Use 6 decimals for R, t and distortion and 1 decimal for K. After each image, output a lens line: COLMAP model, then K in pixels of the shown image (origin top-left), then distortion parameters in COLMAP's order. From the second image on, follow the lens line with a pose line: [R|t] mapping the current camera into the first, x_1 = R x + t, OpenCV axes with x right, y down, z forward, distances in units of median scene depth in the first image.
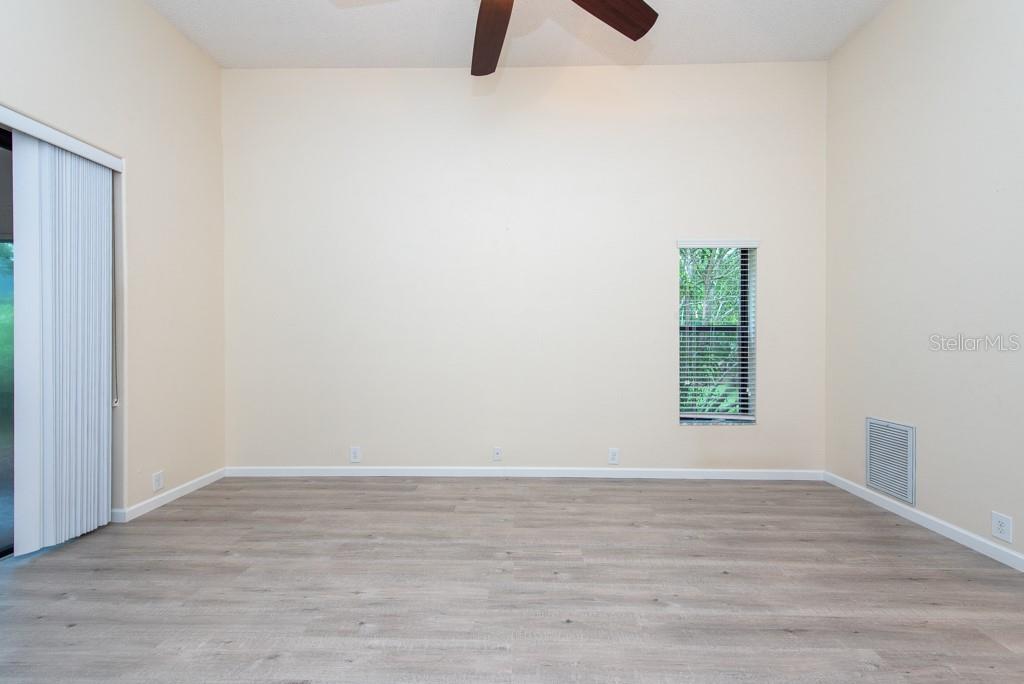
lens RADIAL K [[403.9, 0, 511.0], [0, 403.9, 338.2], [0, 0, 1]] dist [0.009726, -0.001136]
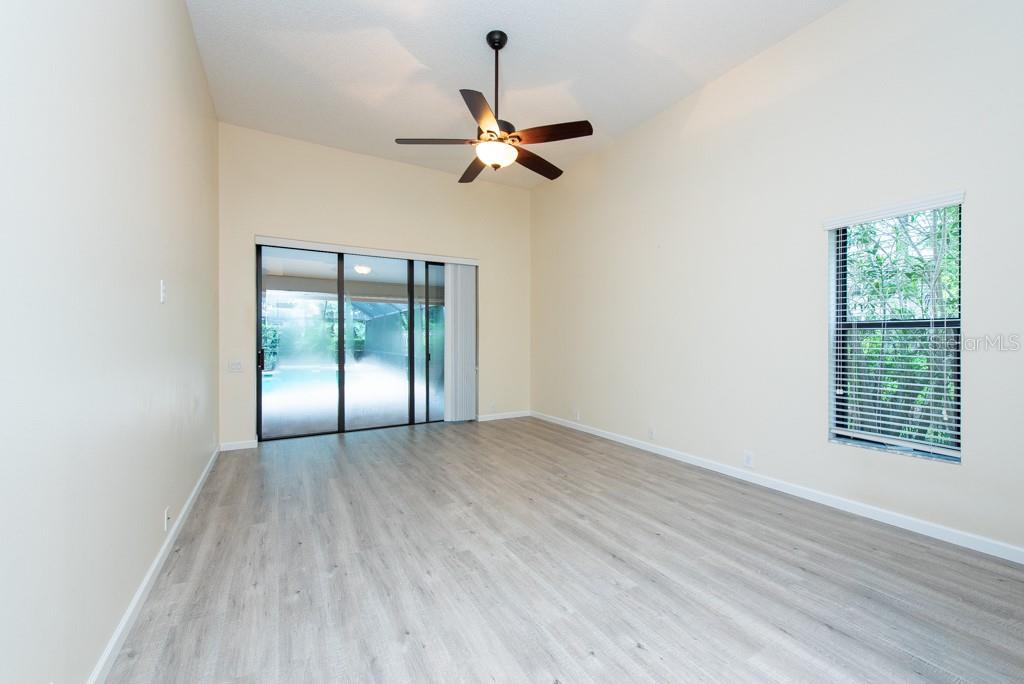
lens RADIAL K [[403.9, 0, 517.3], [0, 403.9, 337.7], [0, 0, 1]] dist [0.009726, -0.001136]
pose [[0.520038, -0.009235, -0.854093, 1.052403], [0.003146, 0.999955, -0.008897, 0.007506], [0.854137, 0.001940, 0.520044, 0.021594]]
